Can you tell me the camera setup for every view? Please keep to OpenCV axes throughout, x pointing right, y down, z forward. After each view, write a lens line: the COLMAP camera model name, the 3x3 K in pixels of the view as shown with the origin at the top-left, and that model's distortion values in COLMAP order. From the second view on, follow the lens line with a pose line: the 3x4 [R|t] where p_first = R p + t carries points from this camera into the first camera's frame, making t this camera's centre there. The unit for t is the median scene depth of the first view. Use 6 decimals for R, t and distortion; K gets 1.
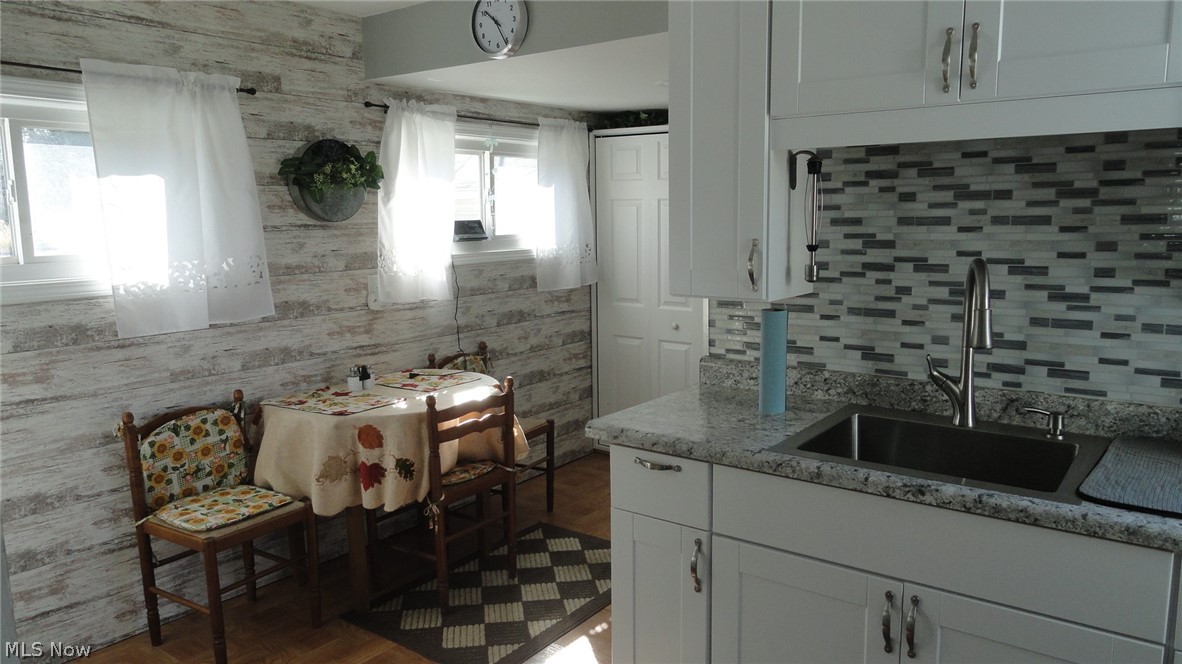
lens RADIAL K [[831.0, 0, 591.0], [0, 831.0, 332.0], [0, 0, 1]] dist [0.009277, 0.000171]
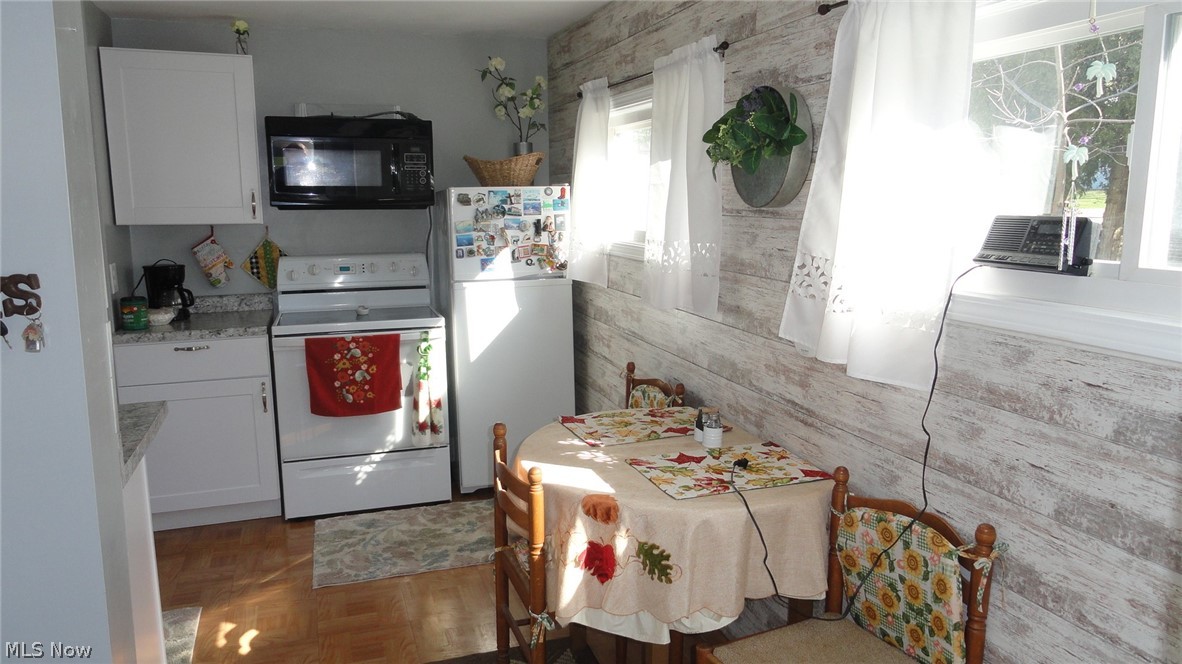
lens RADIAL K [[831.0, 0, 591.0], [0, 831.0, 332.0], [0, 0, 1]] dist [0.009277, 0.000171]
pose [[-0.563159, 0.149284, -0.812752, 0.341614], [-0.108205, 0.961756, 0.251629, -0.188260], [0.819233, 0.229651, -0.525468, 1.250029]]
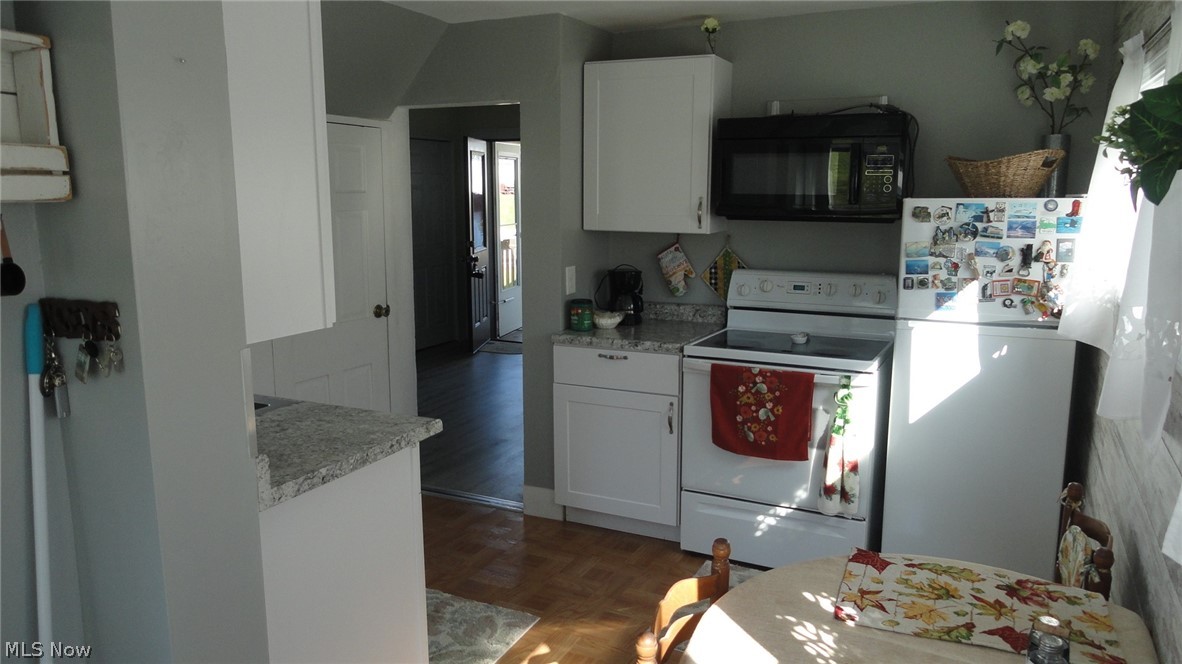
lens RADIAL K [[831.0, 0, 591.0], [0, 831.0, 332.0], [0, 0, 1]] dist [0.009277, 0.000171]
pose [[-0.979685, 0.042602, -0.195964, -0.037942], [-0.020881, 0.950195, 0.310956, -0.207199], [0.199451, 0.308731, -0.930002, 1.252284]]
